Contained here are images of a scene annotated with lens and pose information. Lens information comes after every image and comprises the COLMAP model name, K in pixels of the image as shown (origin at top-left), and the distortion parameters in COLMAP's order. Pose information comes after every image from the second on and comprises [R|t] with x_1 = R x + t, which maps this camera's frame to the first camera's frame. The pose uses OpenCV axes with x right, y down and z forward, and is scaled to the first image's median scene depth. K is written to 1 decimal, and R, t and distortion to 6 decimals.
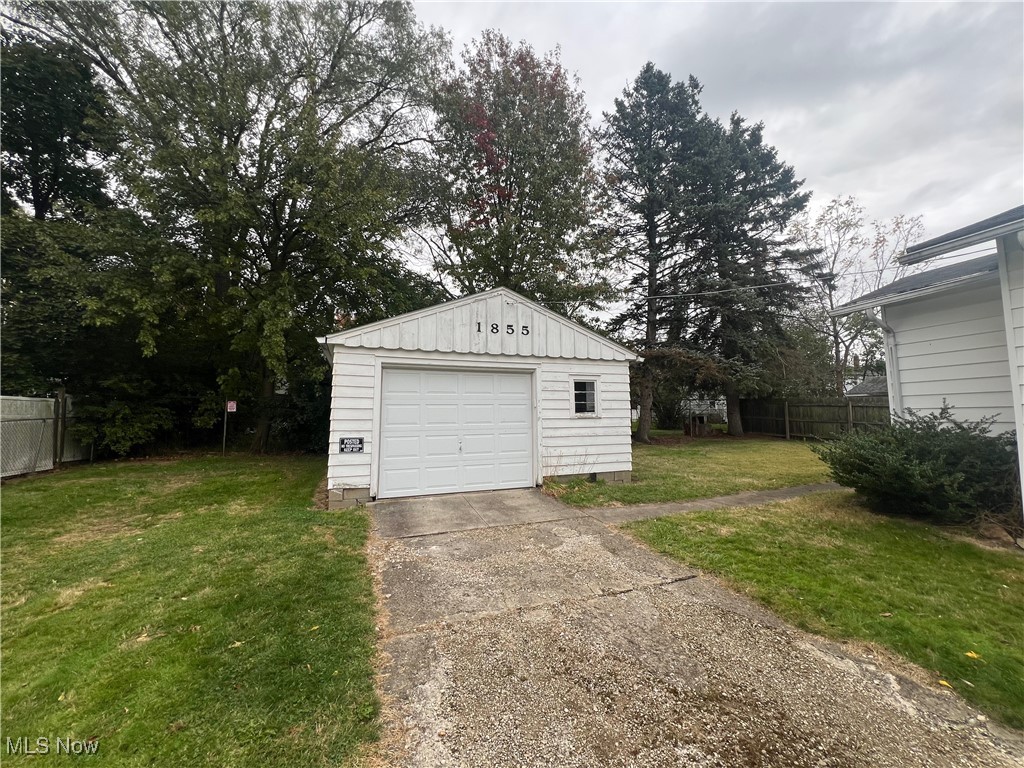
lens RADIAL K [[406.4, 0, 512.3], [0, 406.4, 381.6], [0, 0, 1]] dist [-0.000491, -0.000424]
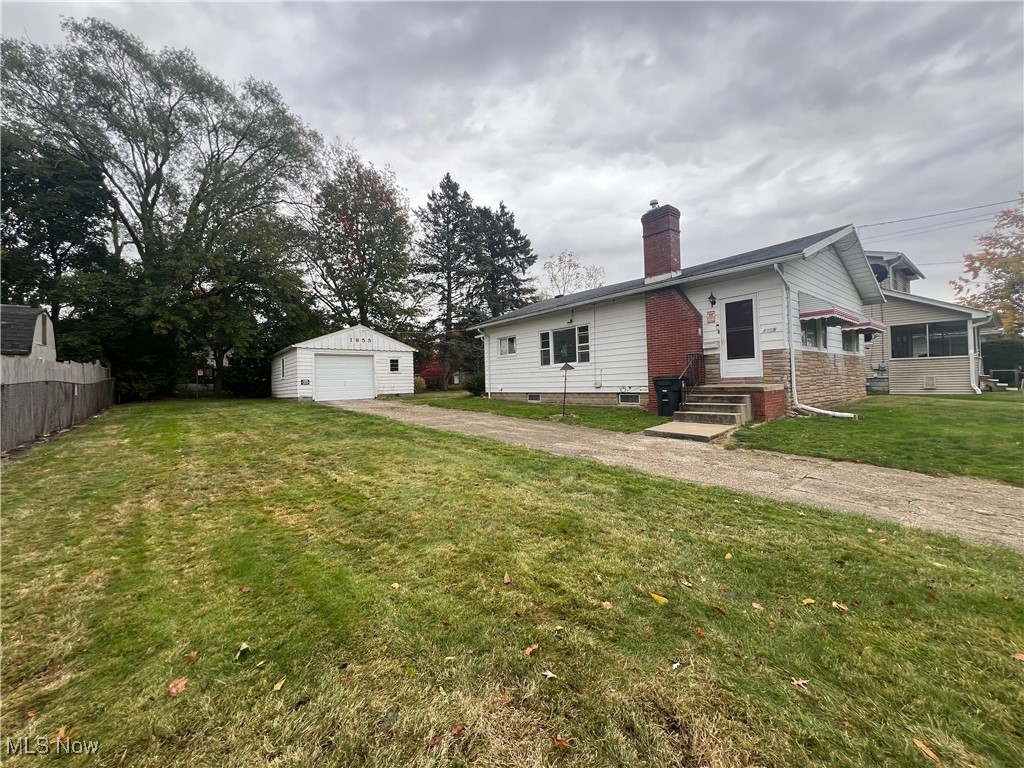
lens RADIAL K [[406.4, 0, 512.3], [0, 406.4, 381.6], [0, 0, 1]] dist [-0.000491, -0.000424]
pose [[0.948020, -0.018196, 0.317689, 0.030934], [-0.004158, 0.997570, 0.069544, -0.021297], [-0.318182, -0.067250, 0.945641, -0.851251]]
